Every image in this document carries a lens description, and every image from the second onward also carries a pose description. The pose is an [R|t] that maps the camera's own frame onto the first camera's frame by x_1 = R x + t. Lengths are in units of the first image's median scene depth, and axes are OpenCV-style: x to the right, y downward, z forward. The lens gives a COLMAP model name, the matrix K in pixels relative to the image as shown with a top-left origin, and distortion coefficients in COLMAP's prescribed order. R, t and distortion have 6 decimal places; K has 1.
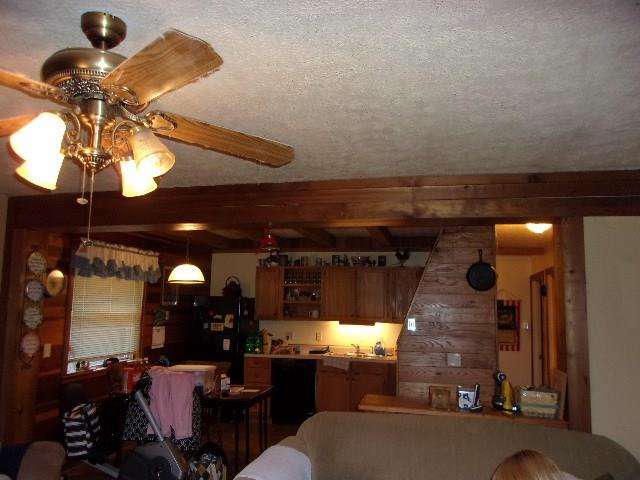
lens RADIAL K [[486.9, 0, 320.0], [0, 486.9, 240.0], [0, 0, 1]] dist [-0.009760, 0.039886]
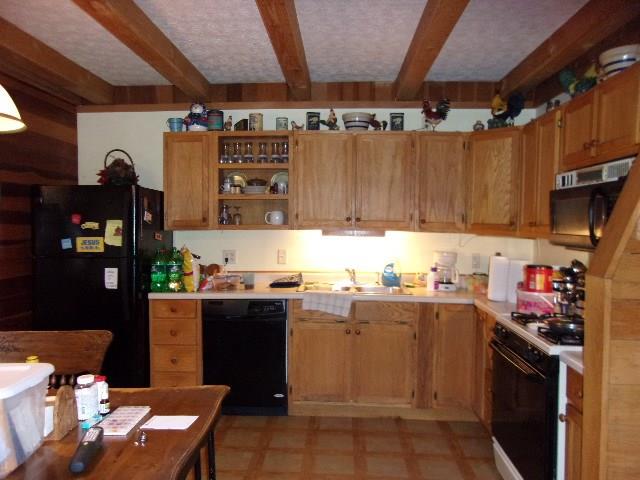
lens RADIAL K [[486.9, 0, 320.0], [0, 486.9, 240.0], [0, 0, 1]] dist [-0.009760, 0.039886]
pose [[0.982827, -0.021809, 0.183234, -0.065805], [-0.010197, 0.985055, 0.171940, 0.081348], [-0.184245, -0.170856, 0.967916, 0.450731]]
